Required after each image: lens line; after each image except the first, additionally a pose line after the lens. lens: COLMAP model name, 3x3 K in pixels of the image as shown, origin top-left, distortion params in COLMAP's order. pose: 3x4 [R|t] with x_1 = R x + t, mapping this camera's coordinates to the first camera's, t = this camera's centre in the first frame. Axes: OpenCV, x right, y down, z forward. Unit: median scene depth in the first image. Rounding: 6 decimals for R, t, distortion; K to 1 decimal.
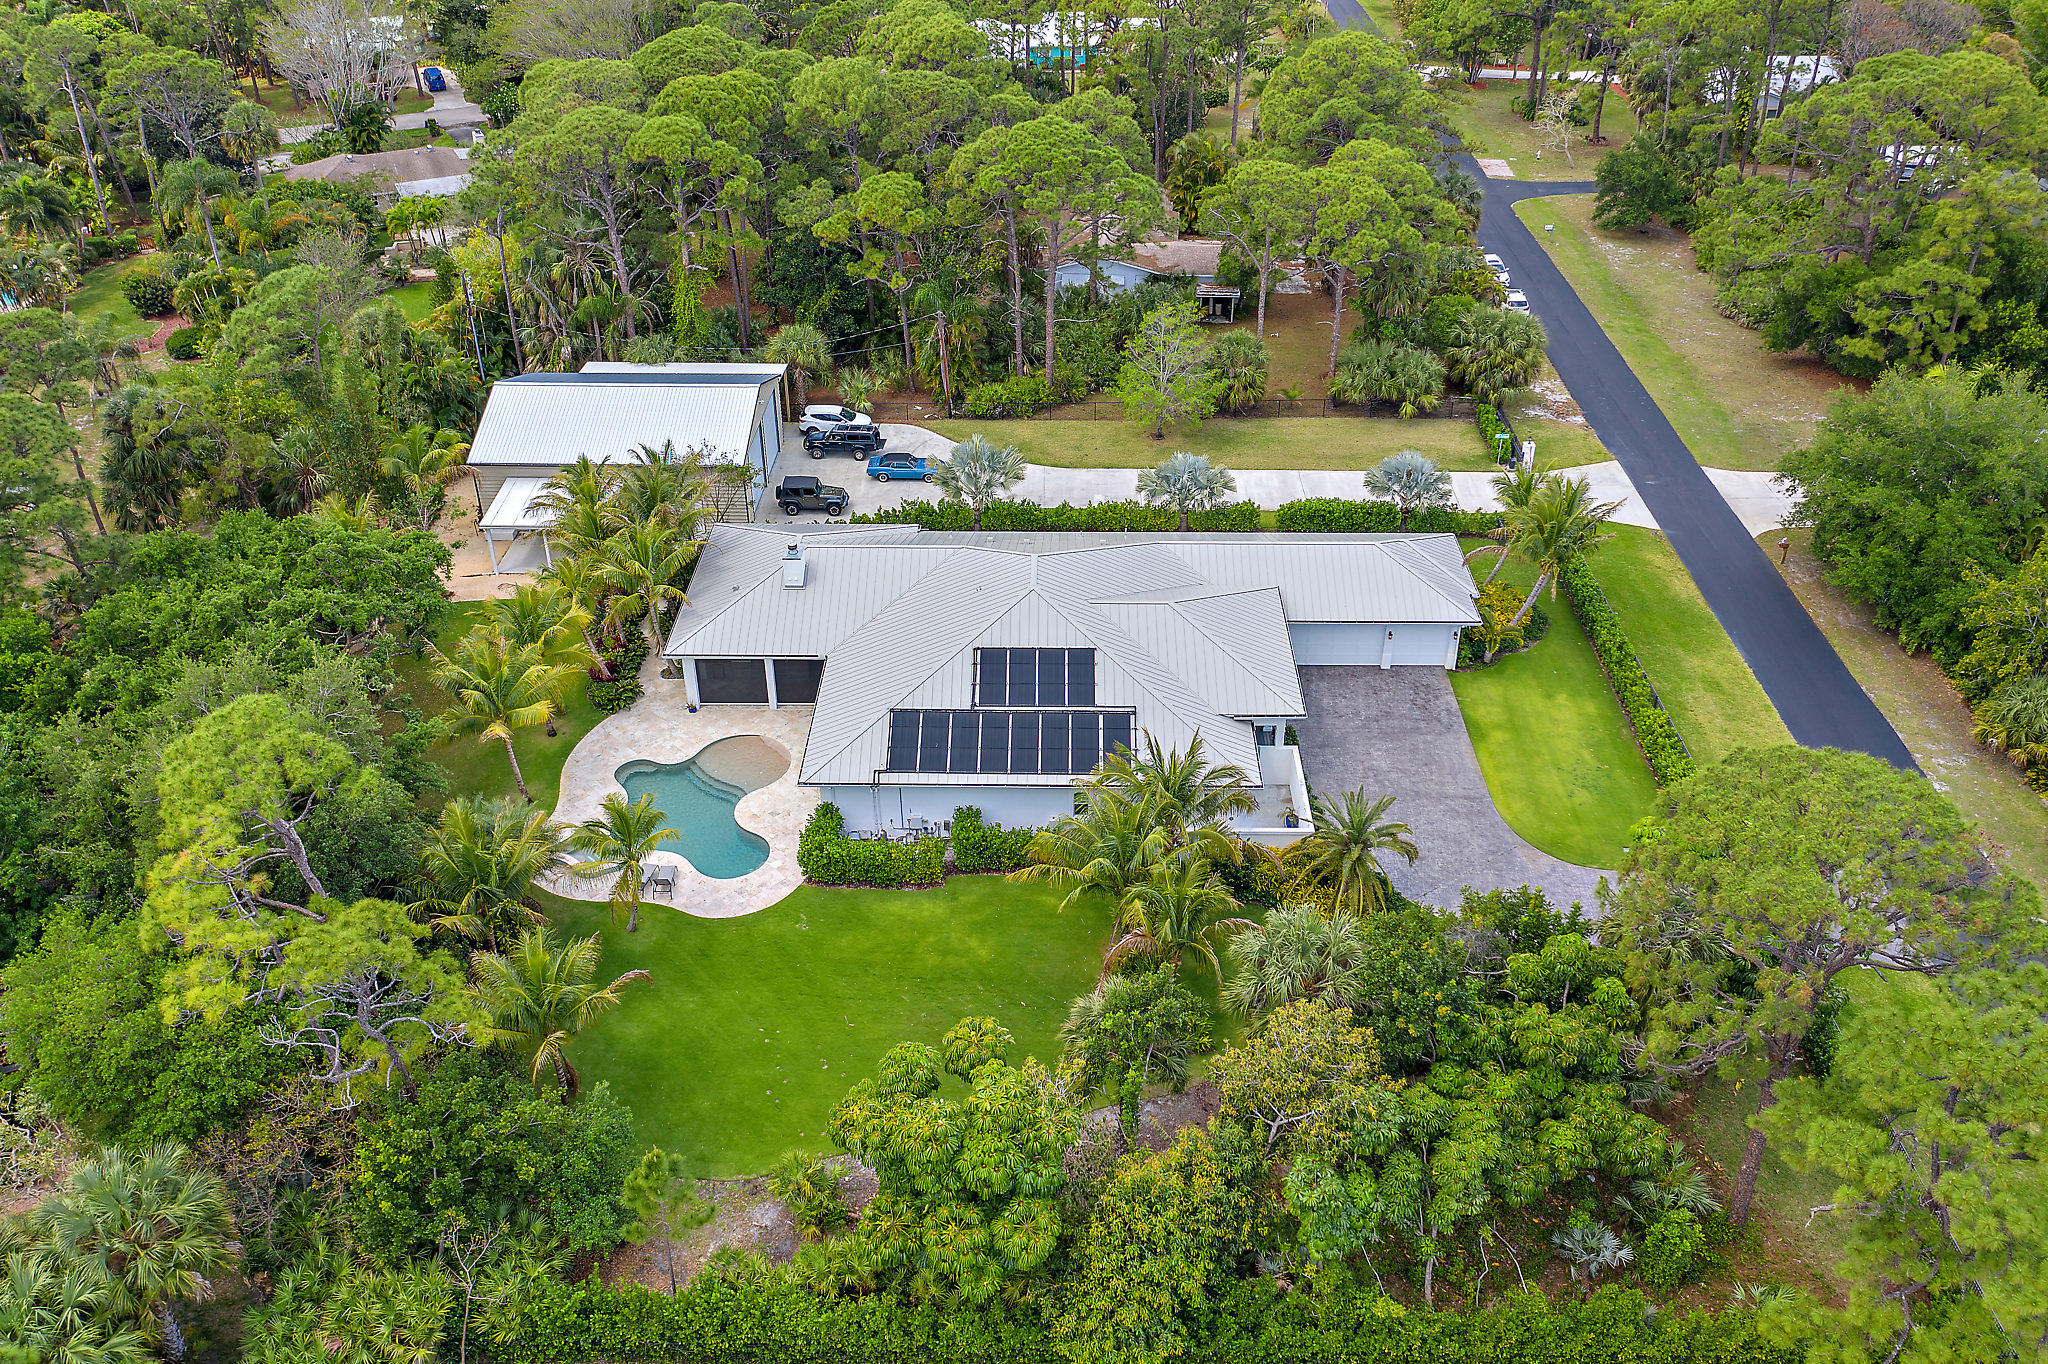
lens RADIAL K [[1658.6, 0, 1065.9], [0, 1658.6, 675.7], [0, 0, 1]] dist [0.006057, 0.005830]
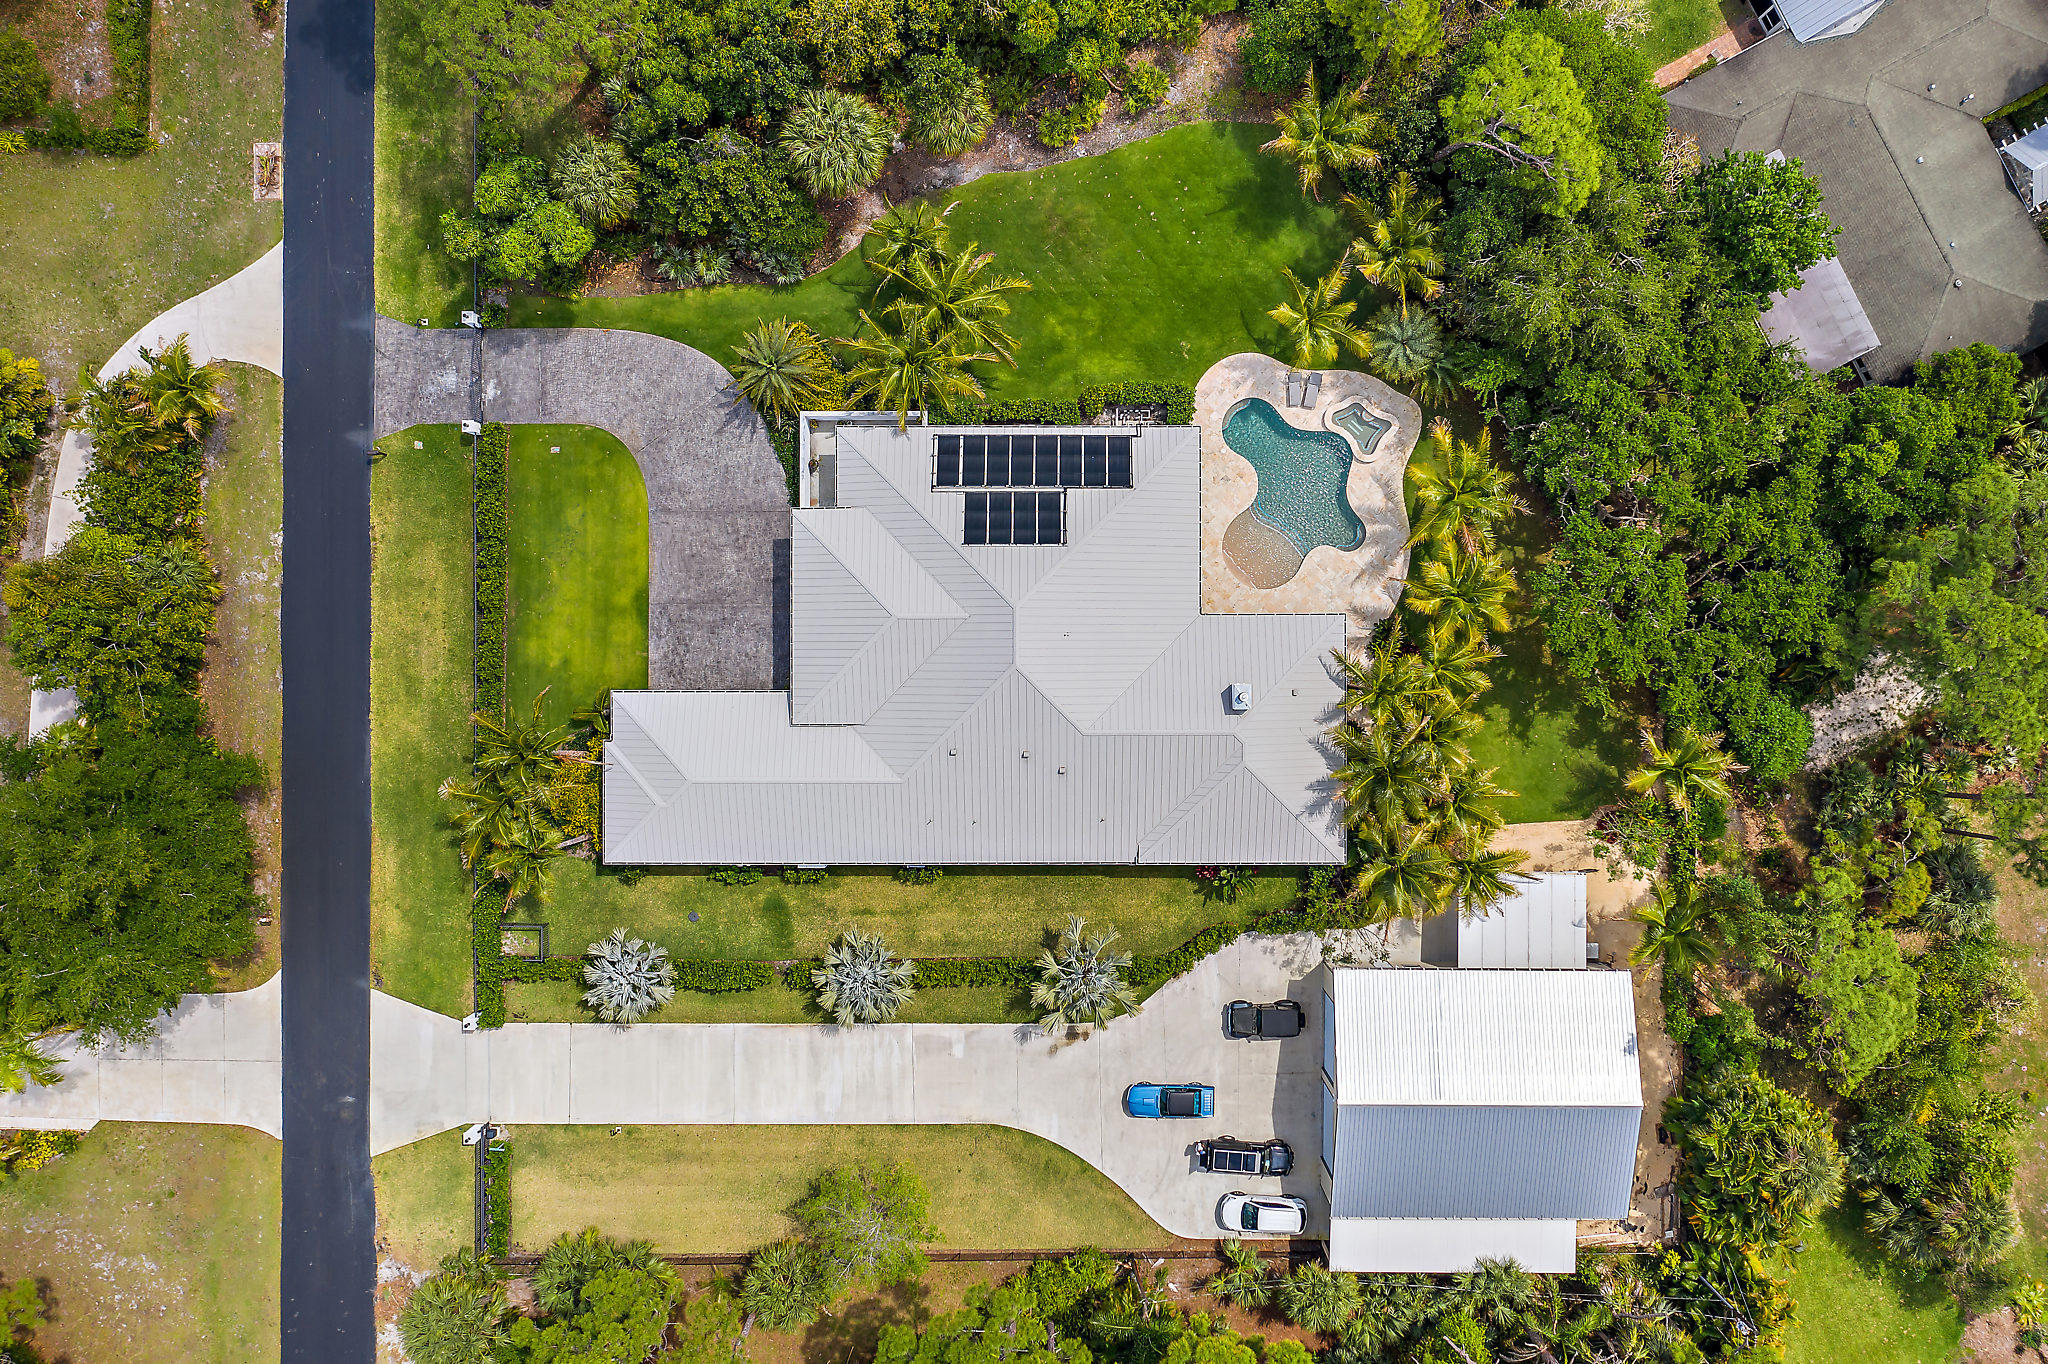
lens RADIAL K [[1658.6, 0, 1065.9], [0, 1658.6, 675.7], [0, 0, 1]] dist [0.006057, 0.005830]
pose [[-1.000000, 0.000963, 0.000183, -0.045274], [-0.000376, -0.549571, 0.835447, -0.859767], [0.000905, 0.835447, 0.549571, 0.354257]]
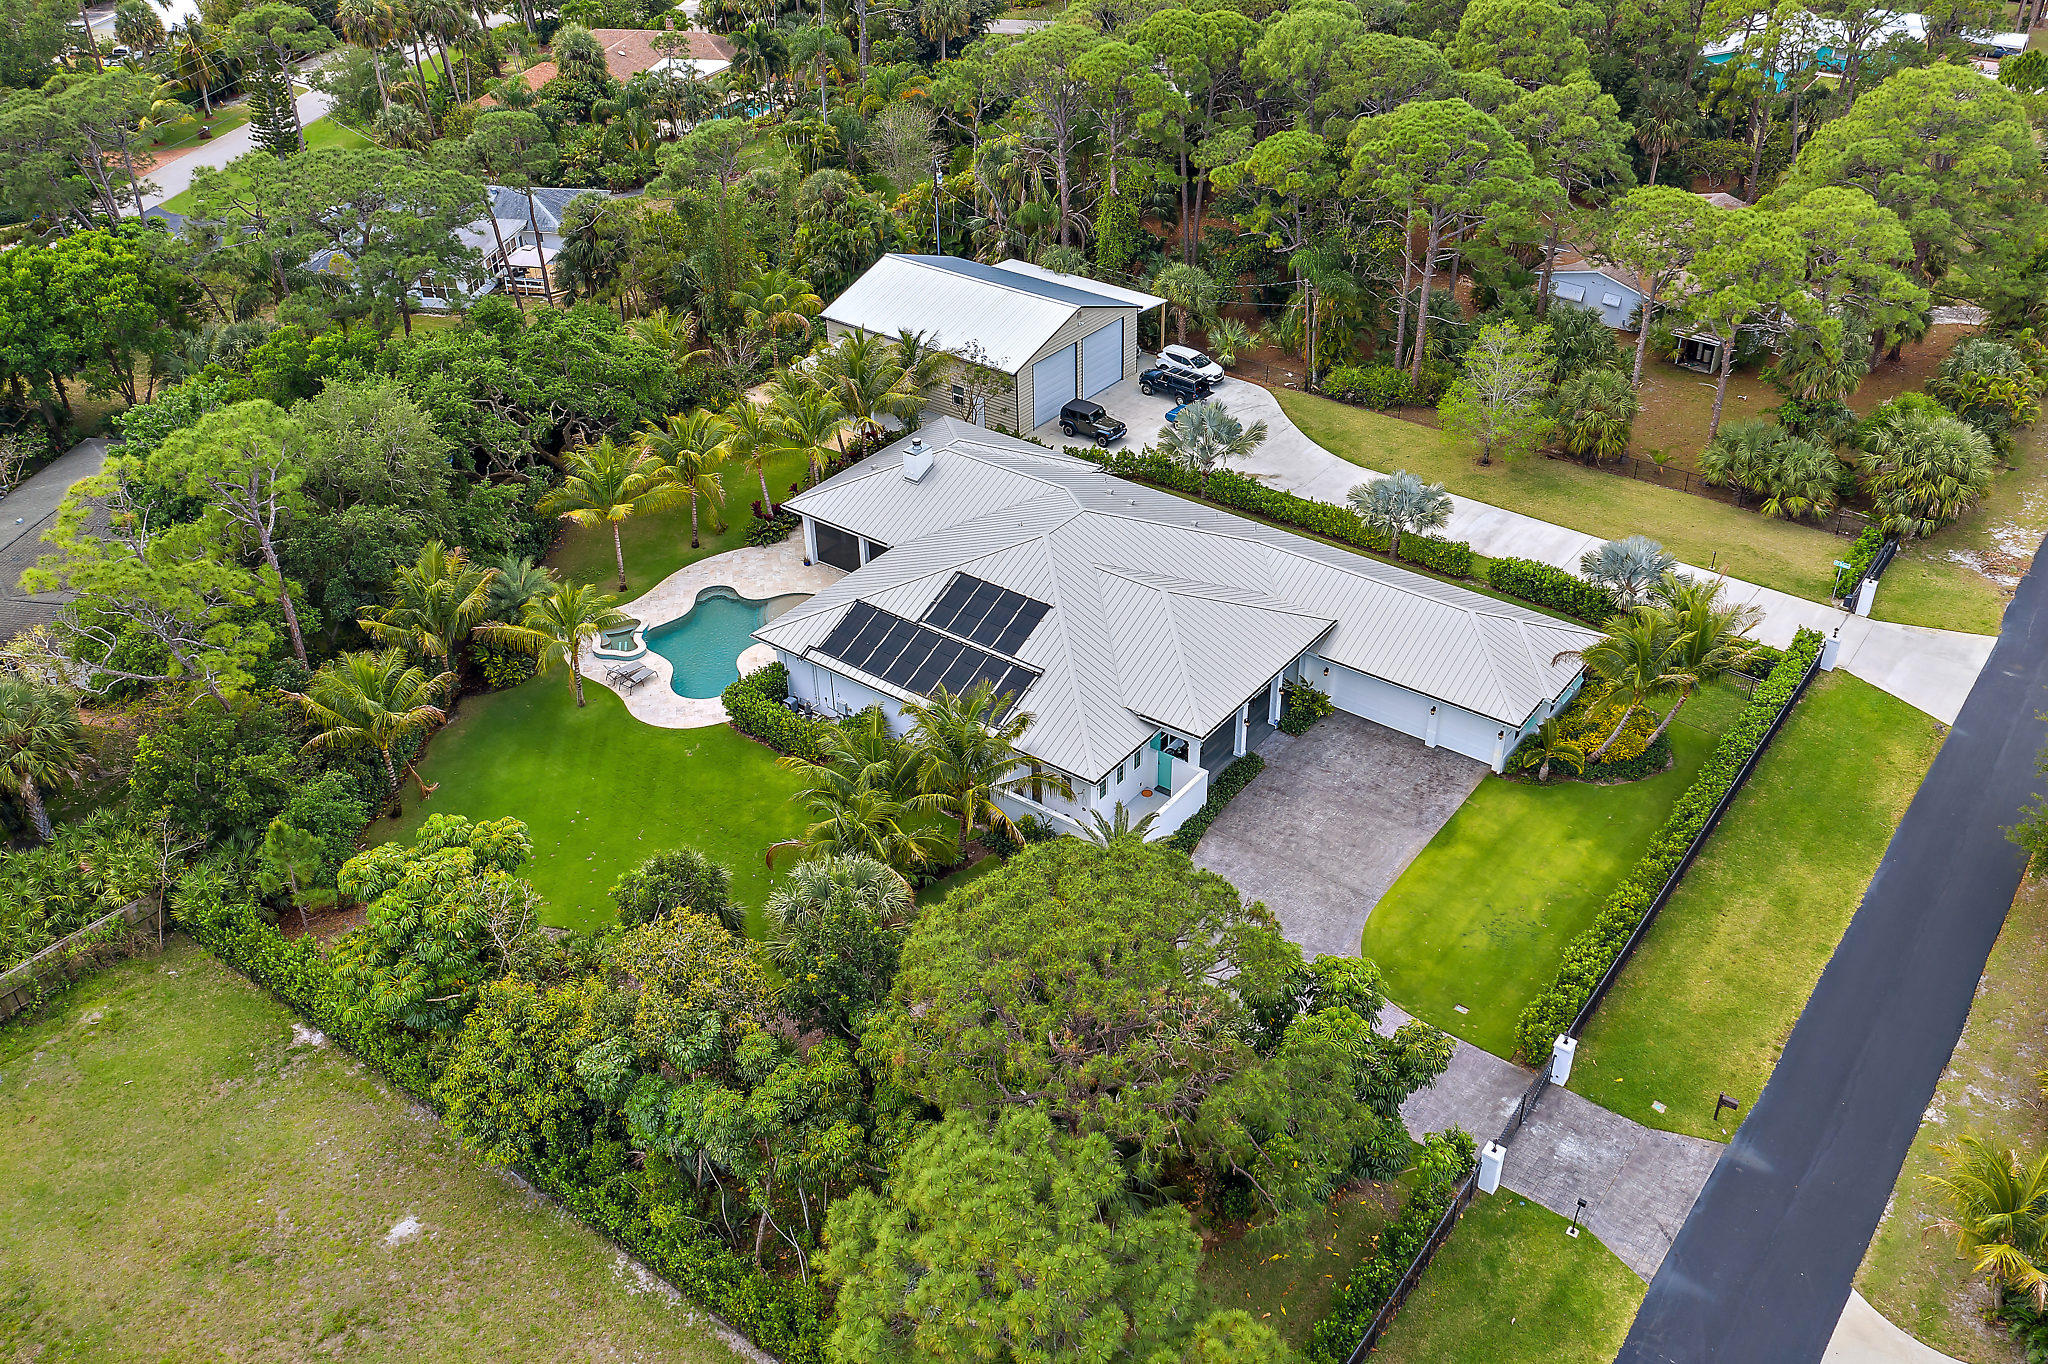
lens RADIAL K [[1710.3, 0, 1081.7], [0, 1710.3, 686.7], [0, 0, 1]] dist [0.004114, 0.002904]
pose [[0.813181, 0.319566, -0.486431, 0.449671], [-0.309116, 0.945292, 0.104260, -0.068659], [0.493137, 0.065582, 0.867476, 0.097732]]
